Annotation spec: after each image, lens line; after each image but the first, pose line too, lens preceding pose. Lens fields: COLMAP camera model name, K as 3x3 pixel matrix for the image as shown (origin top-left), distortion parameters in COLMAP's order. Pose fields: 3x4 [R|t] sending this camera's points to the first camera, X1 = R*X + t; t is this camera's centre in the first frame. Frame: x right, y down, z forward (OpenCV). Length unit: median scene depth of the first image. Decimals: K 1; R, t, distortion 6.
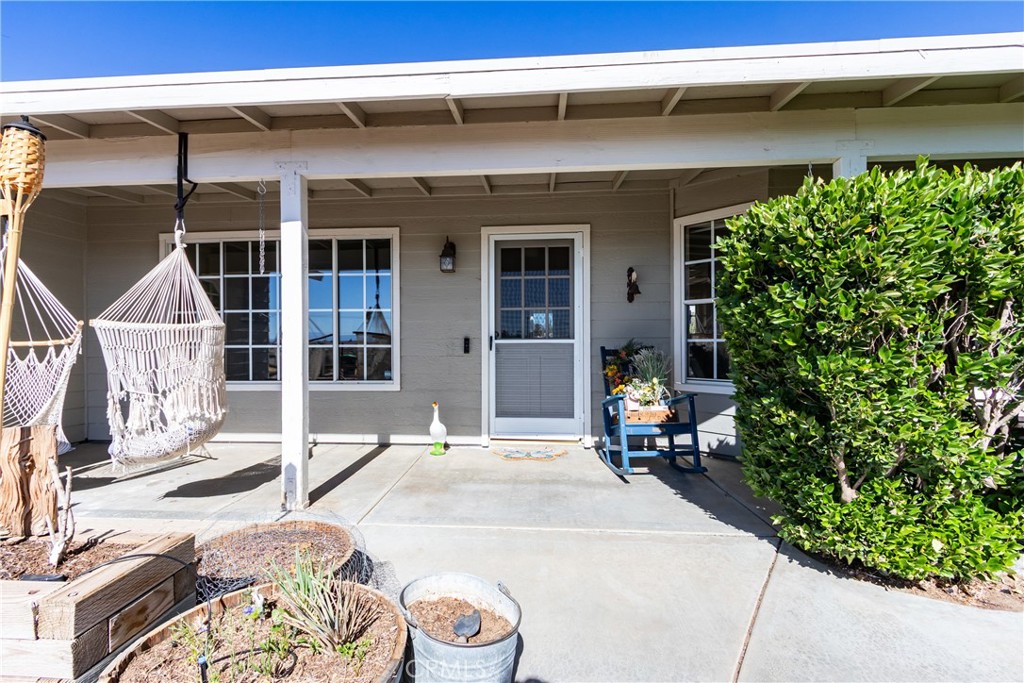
lens RADIAL K [[463.8, 0, 499.0], [0, 463.8, 344.5], [0, 0, 1]] dist [0.006227, -0.001253]
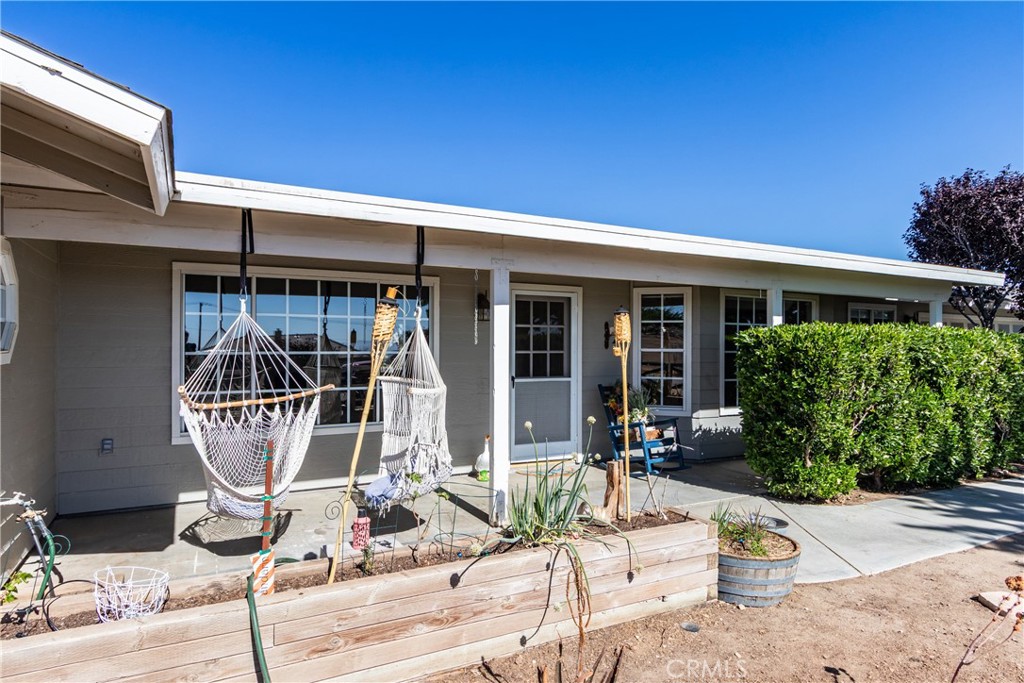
lens RADIAL K [[600.3, 0, 499.1], [0, 600.3, 339.6], [0, 0, 1]] dist [0.000840, 0.000218]
pose [[0.850747, 0.013515, 0.525402, -1.180466], [-0.008962, 0.999897, -0.011208, -0.129842], [-0.525500, 0.004827, 0.850780, -0.380416]]
